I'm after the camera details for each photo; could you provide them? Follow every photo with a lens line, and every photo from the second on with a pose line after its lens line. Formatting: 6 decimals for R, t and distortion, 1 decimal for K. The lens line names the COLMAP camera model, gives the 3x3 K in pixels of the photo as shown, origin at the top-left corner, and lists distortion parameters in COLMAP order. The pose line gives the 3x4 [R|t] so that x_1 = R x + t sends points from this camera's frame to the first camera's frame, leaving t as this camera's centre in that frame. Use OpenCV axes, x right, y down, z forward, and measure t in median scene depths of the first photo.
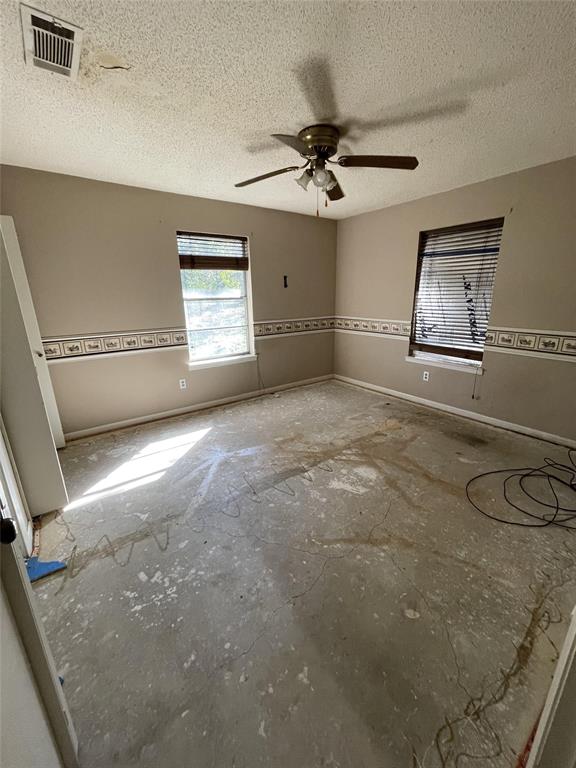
lens RADIAL K [[312.9, 0, 290.0], [0, 312.9, 382.7], [0, 0, 1]] dist [-0.002046, 0.000124]
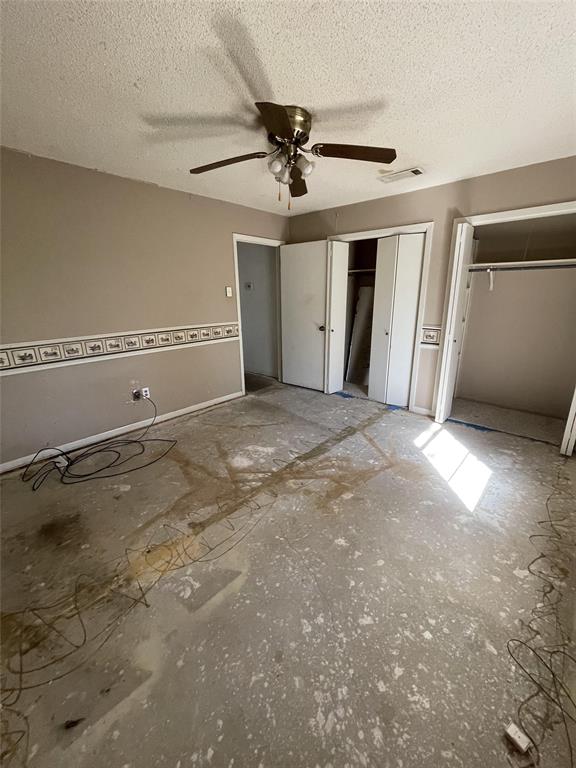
lens RADIAL K [[312.9, 0, 290.3], [0, 312.9, 383.1], [0, 0, 1]] dist [-0.002046, 0.000124]
pose [[-0.980392, 0.076627, -0.181546, 0.235608], [-0.032349, 0.846214, 0.531860, -0.480937], [0.194382, 0.527305, -0.827143, 1.647820]]
